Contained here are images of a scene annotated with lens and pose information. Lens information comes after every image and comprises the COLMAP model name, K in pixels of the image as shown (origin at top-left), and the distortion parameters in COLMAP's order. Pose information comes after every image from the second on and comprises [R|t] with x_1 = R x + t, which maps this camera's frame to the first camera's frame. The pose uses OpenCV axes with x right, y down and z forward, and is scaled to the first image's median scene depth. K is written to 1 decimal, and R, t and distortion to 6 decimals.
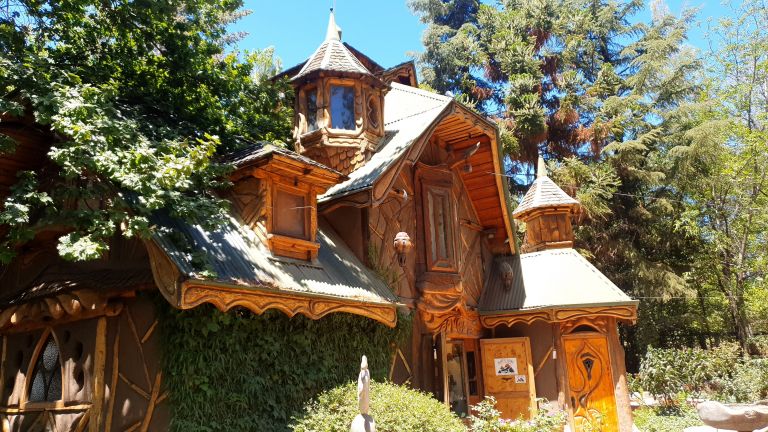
lens RADIAL K [[654.4, 0, 384.0], [0, 654.4, 216.0], [0, 0, 1]] dist [0.169609, -0.523757]
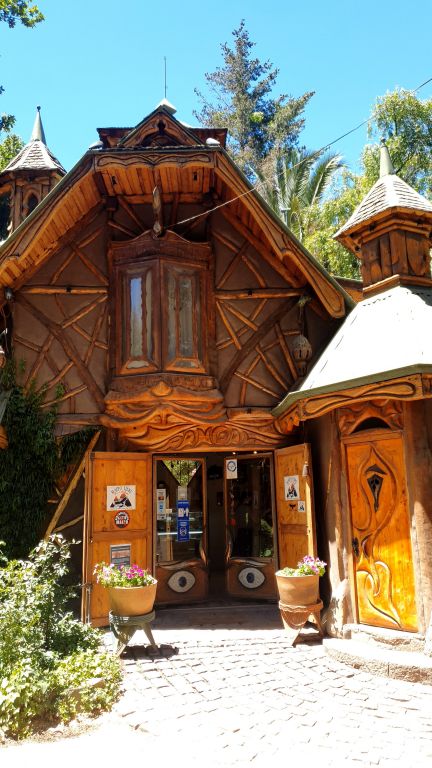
lens RADIAL K [[624.3, 0, 216.0], [0, 624.3, 384.0], [0, 0, 1]] dist [0.048946, -0.428869]
pose [[0.626679, -0.127929, -0.768705, 0.763355], [0.209844, 0.977699, 0.008364, 0.120597], [0.750492, -0.166549, 0.639549, 0.651865]]
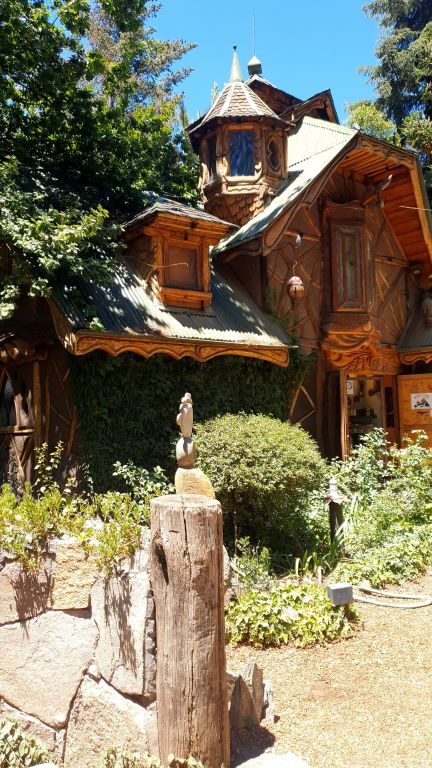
lens RADIAL K [[654.4, 0, 211.7], [0, 654.4, 420.7], [0, 0, 1]] dist [0.169609, -0.523757]
pose [[0.960154, 0.014213, -0.279110, 0.187851], [0.057371, 0.967411, 0.246625, -0.020358], [0.273519, -0.252811, 0.928049, -0.071739]]
